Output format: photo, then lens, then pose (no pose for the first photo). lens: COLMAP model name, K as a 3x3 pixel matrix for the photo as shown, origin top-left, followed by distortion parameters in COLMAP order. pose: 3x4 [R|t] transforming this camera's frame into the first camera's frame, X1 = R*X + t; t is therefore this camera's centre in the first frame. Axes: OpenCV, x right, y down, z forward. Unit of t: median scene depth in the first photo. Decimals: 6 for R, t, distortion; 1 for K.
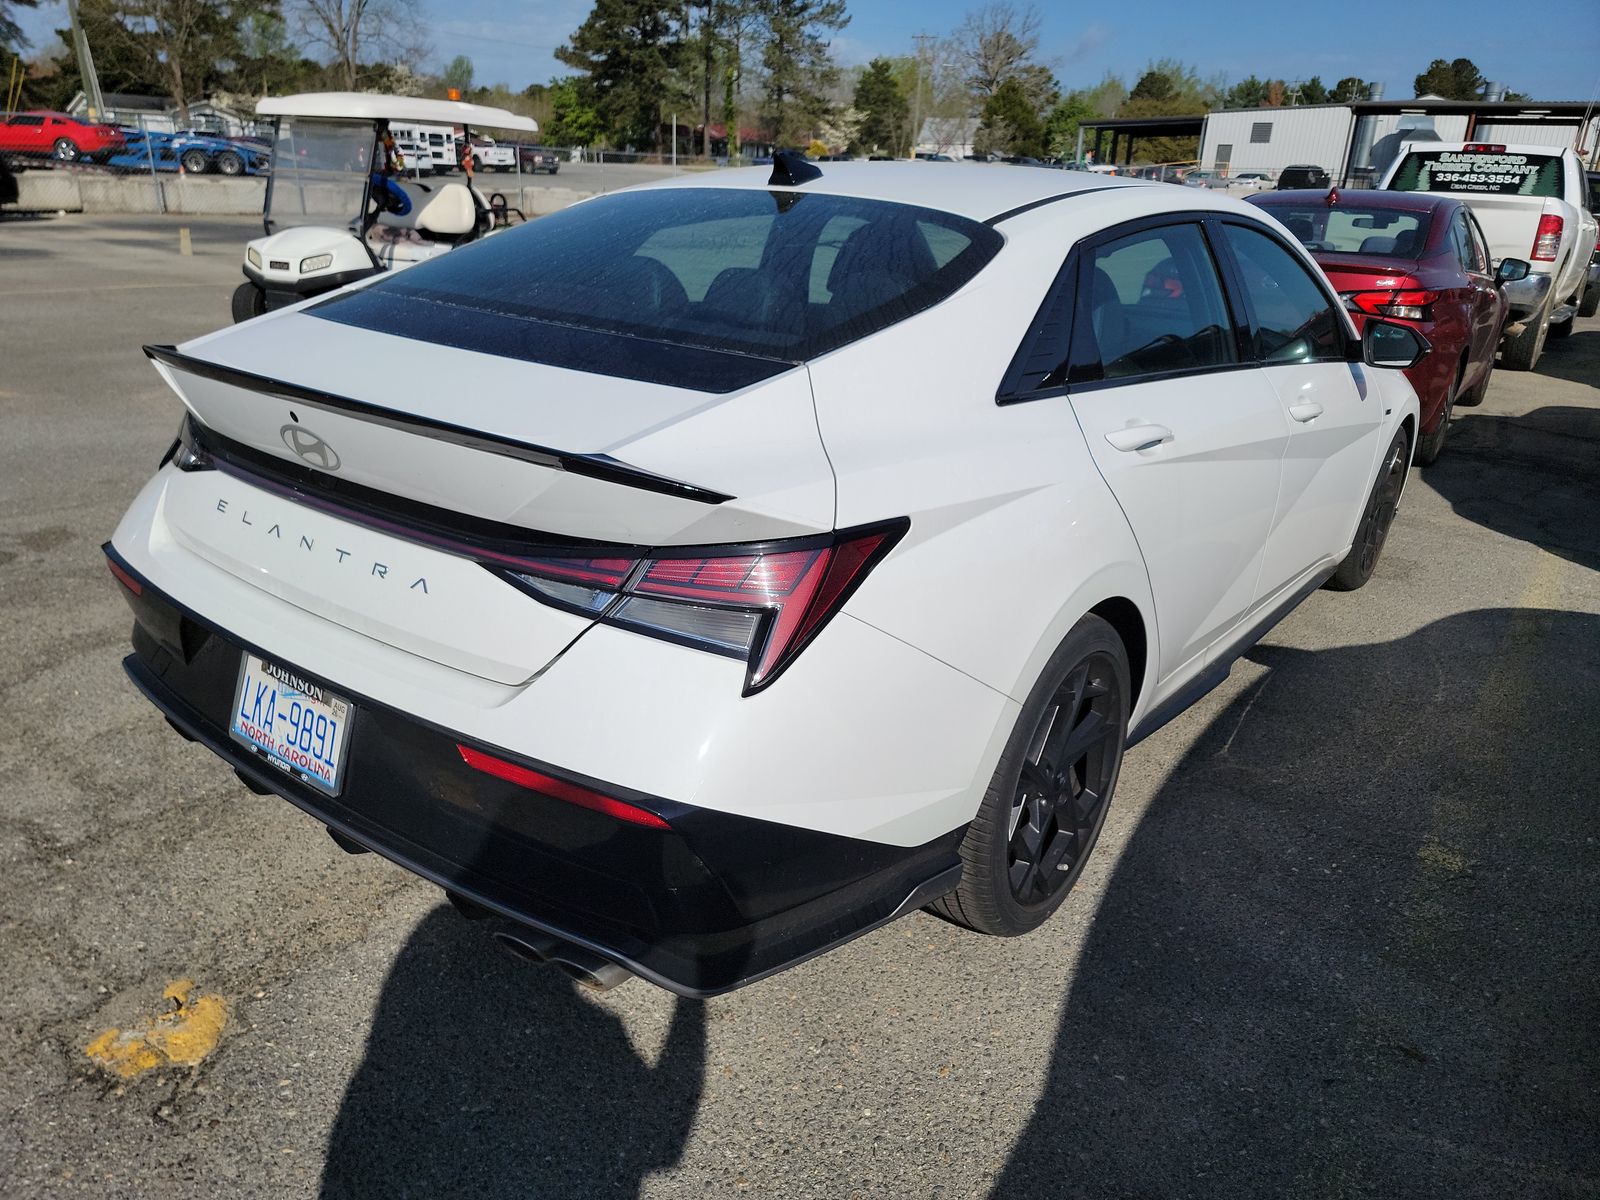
lens RADIAL K [[1124.0, 0, 833.5], [0, 1124.0, 605.4], [0, 0, 1]] dist [0.076142, -0.095940]
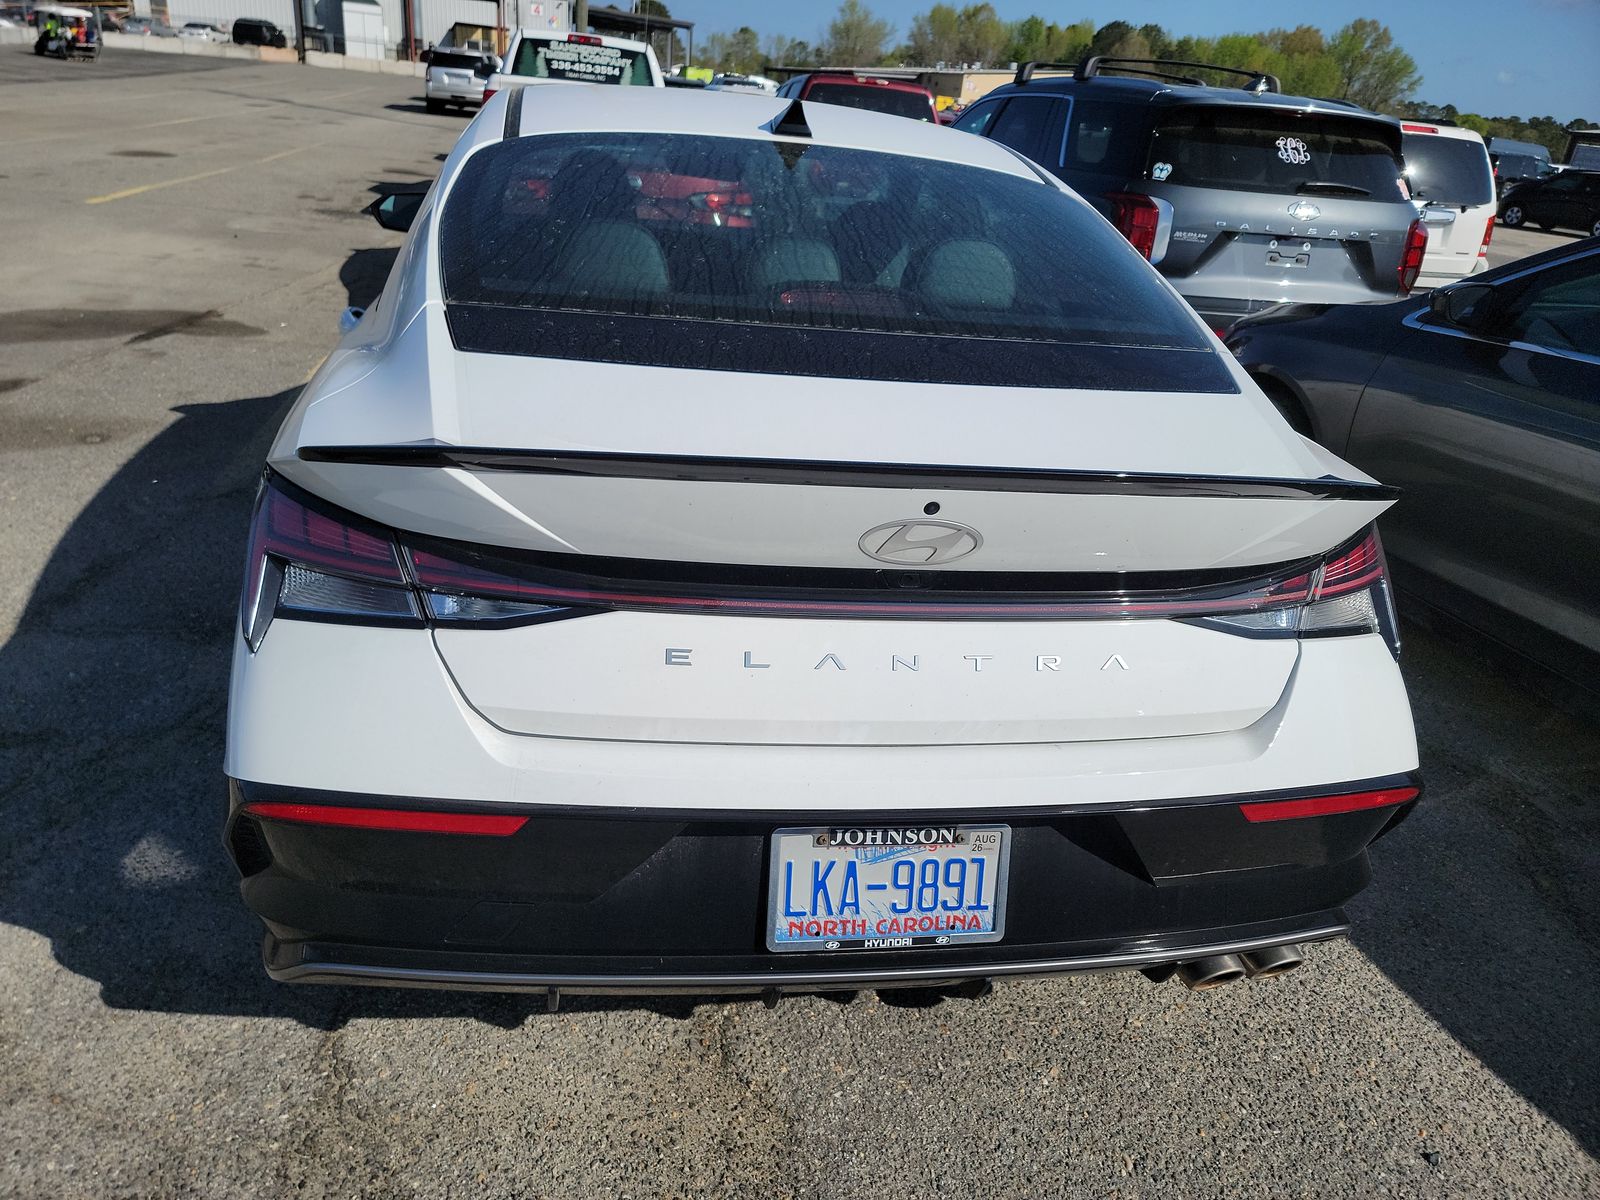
lens RADIAL K [[1071.3, 0, 800.0], [0, 1071.3, 600.0], [0, 0, 1]] dist [0.078281, -0.067324]
pose [[0.689461, -0.273965, 0.670513, -0.155715], [0.192267, 0.961723, 0.195251, -0.039817], [-0.698339, -0.005700, 0.715744, 0.082489]]
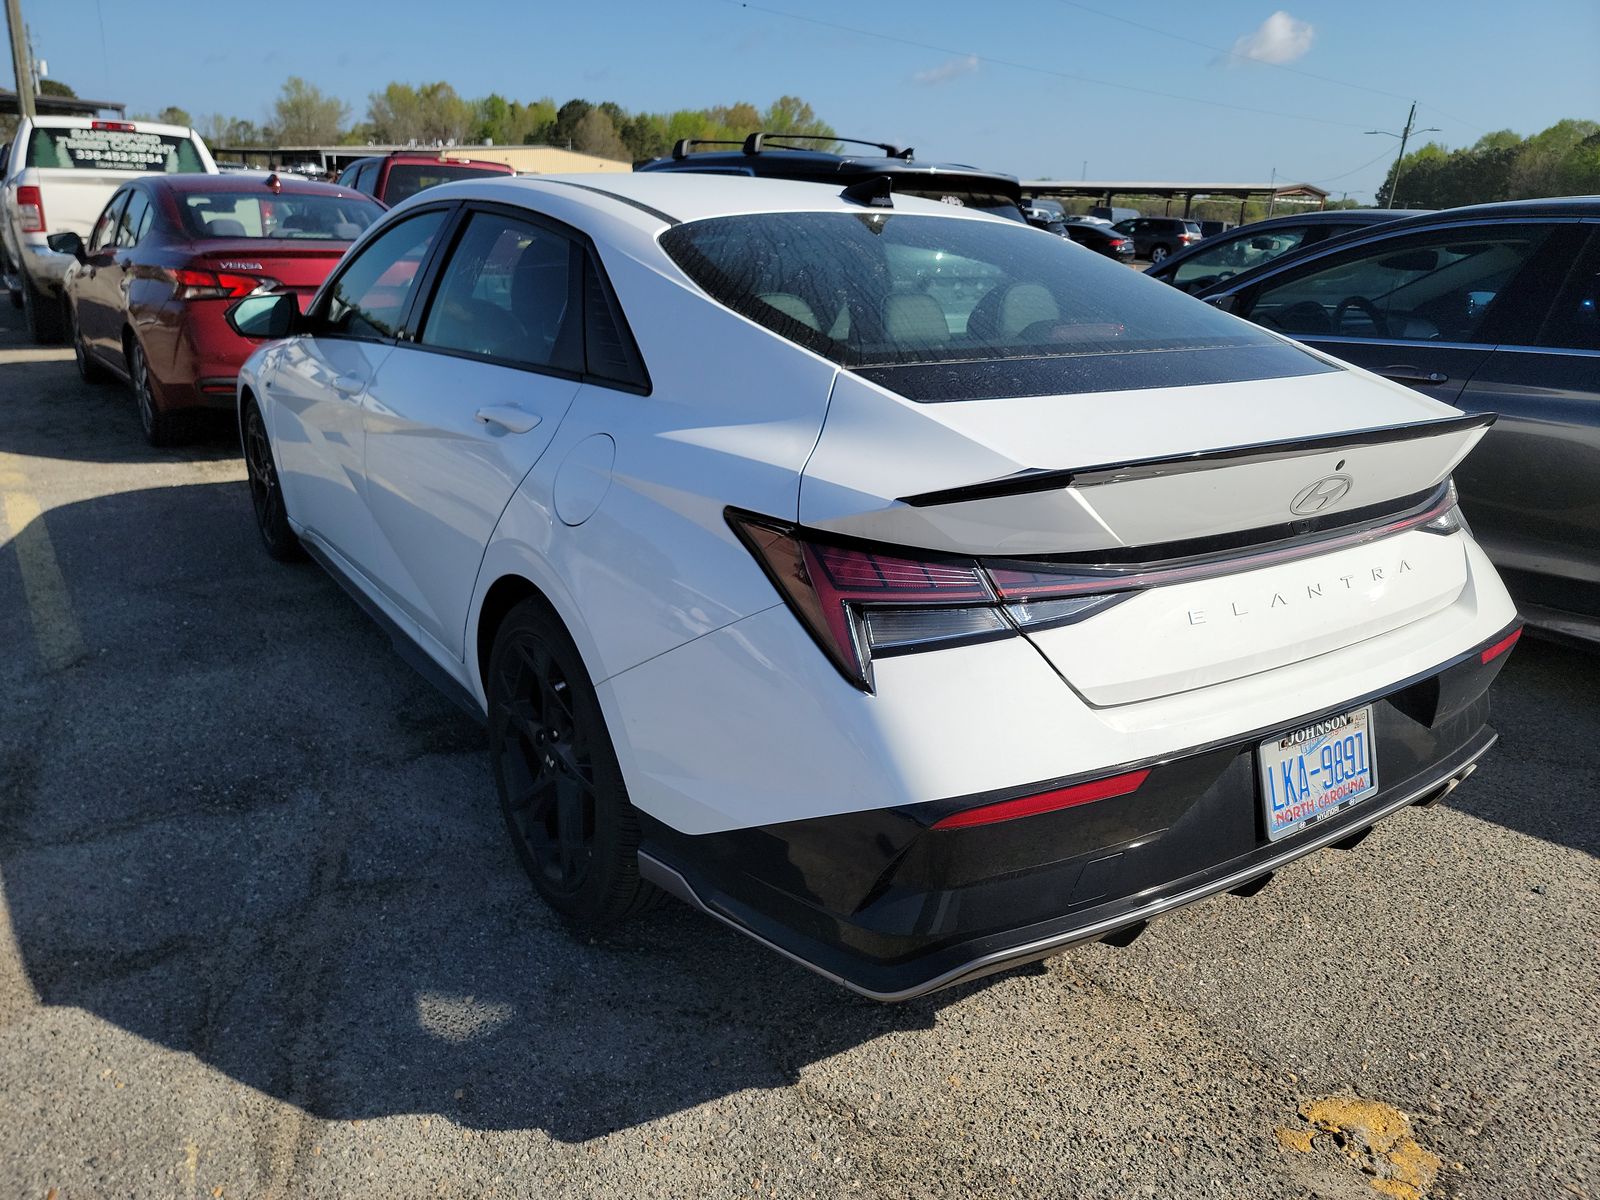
lens RADIAL K [[1071.3, 0, 800.0], [0, 1071.3, 600.0], [0, 0, 1]] dist [0.078281, -0.067324]
pose [[0.320883, -0.336784, 0.885218, -0.228613], [0.306154, 0.921349, 0.239552, -0.065133], [-0.896272, 0.194145, 0.398754, 0.161128]]
